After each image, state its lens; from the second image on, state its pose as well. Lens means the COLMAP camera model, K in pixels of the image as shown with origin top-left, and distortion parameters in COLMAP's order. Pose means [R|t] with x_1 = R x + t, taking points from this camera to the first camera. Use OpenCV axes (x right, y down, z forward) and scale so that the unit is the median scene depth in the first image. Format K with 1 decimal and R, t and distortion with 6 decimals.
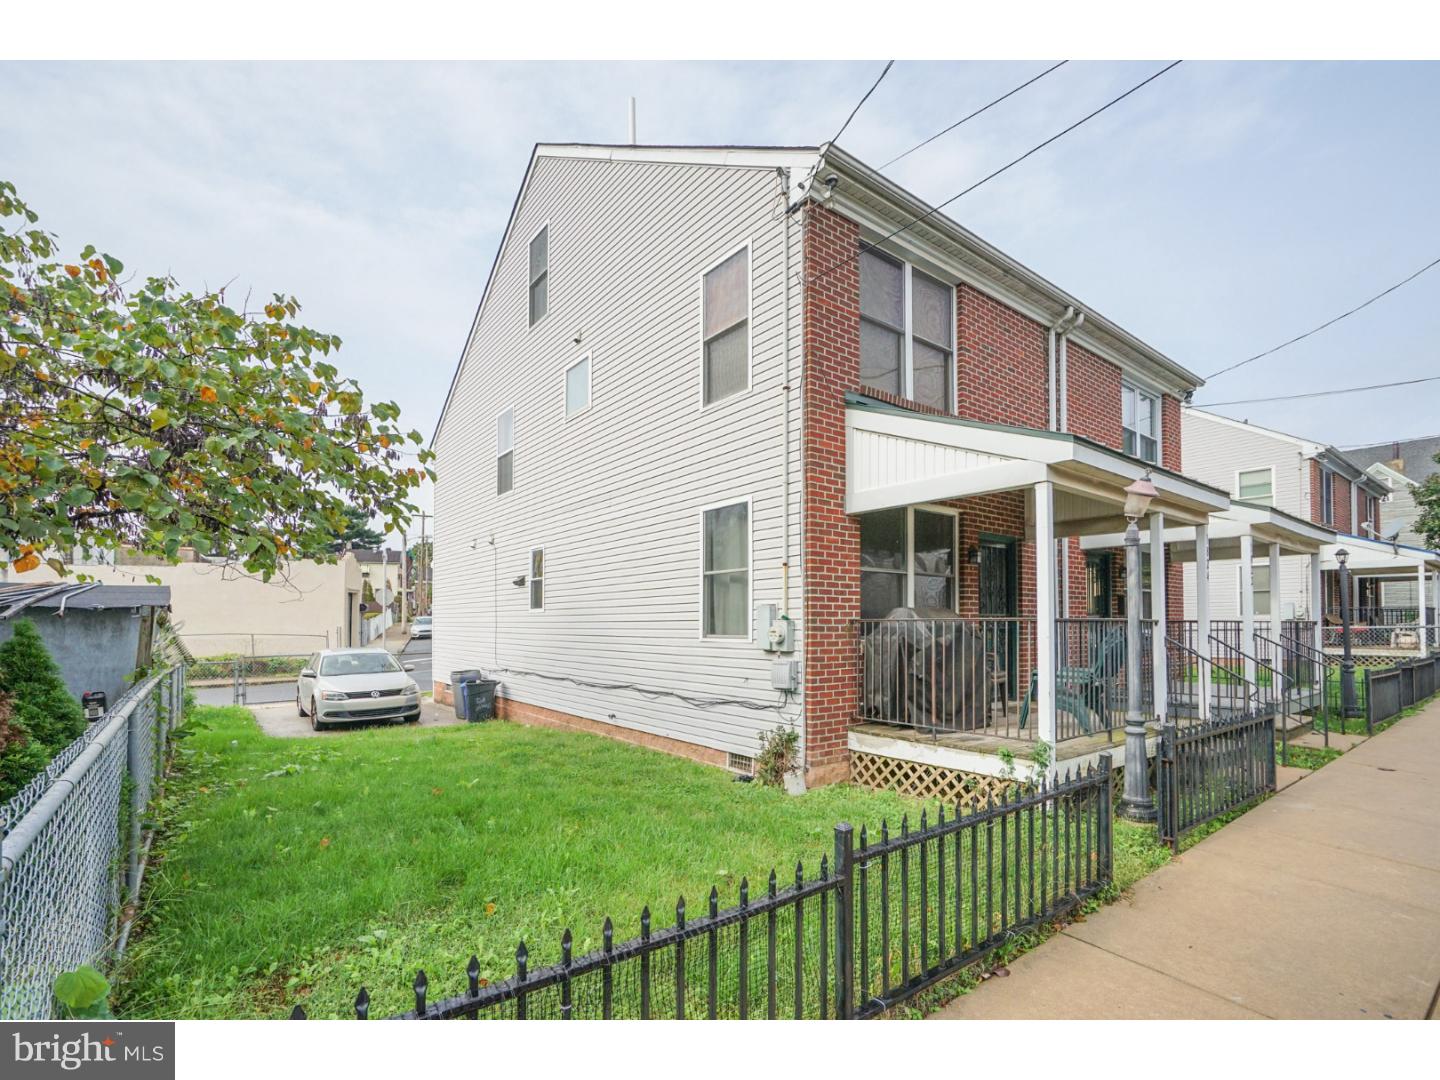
lens RADIAL K [[657.0, 0, 717.4], [0, 657.0, 615.1], [0, 0, 1]] dist [-0.008296, 0.003279]
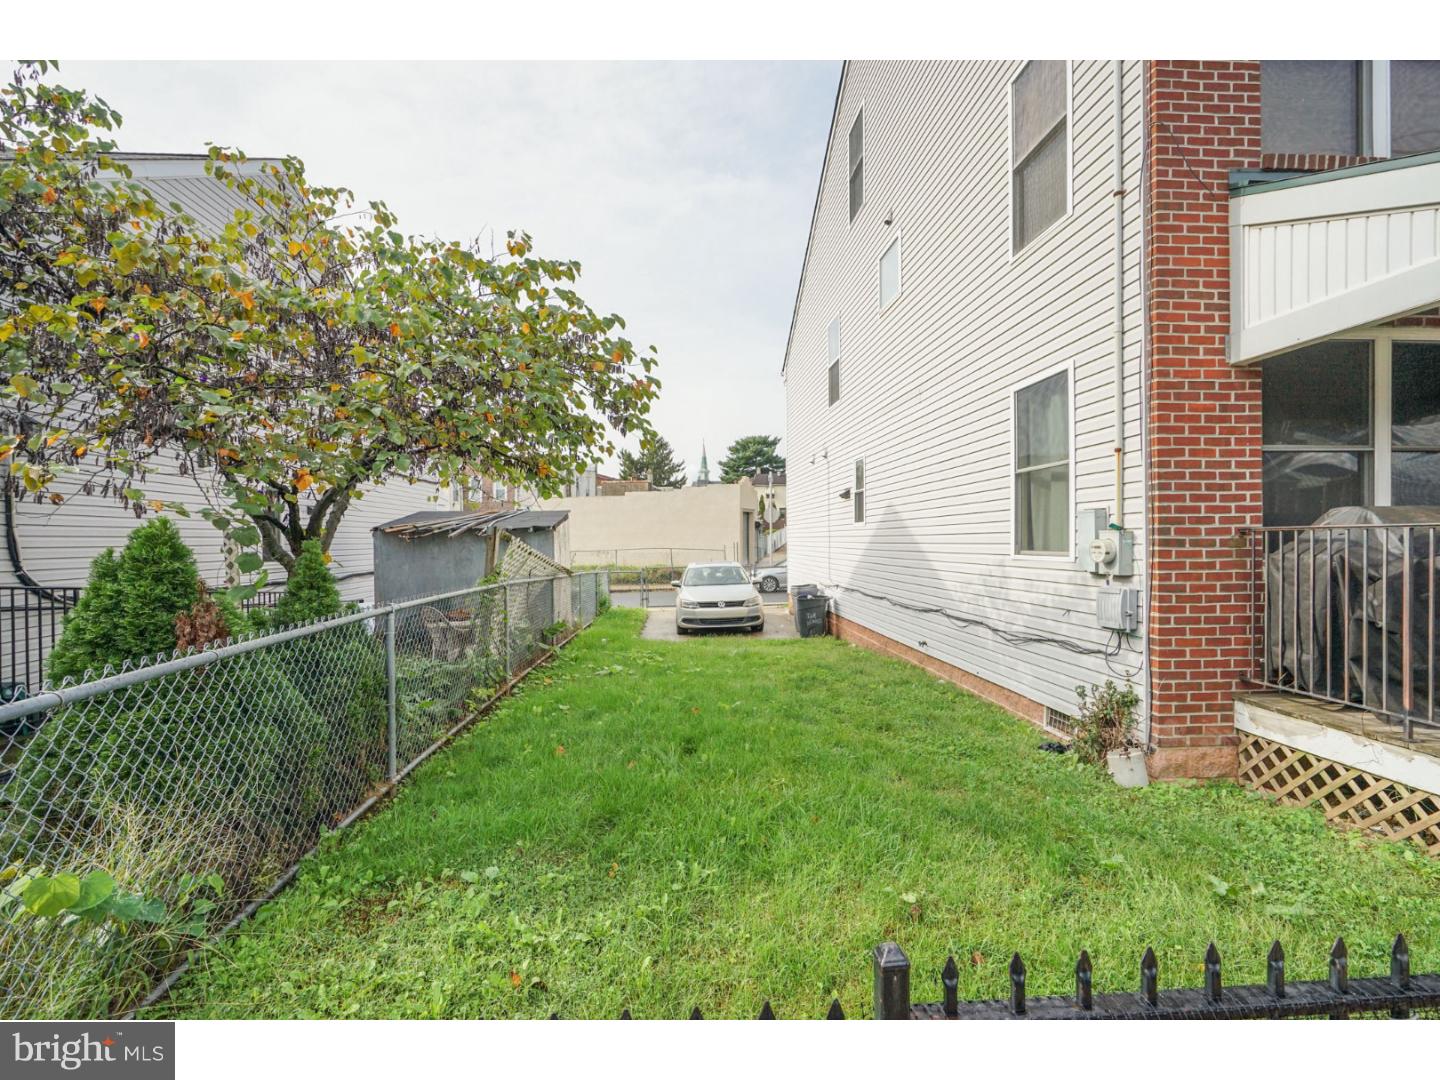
lens RADIAL K [[657.0, 0, 712.0], [0, 657.0, 543.0], [0, 0, 1]] dist [-0.008296, 0.003279]
pose [[0.838151, -0.004038, -0.545423, 0.119459], [0.015357, 0.999751, 0.016197, 0.003272], [0.545222, -0.021951, 0.838005, 0.181881]]
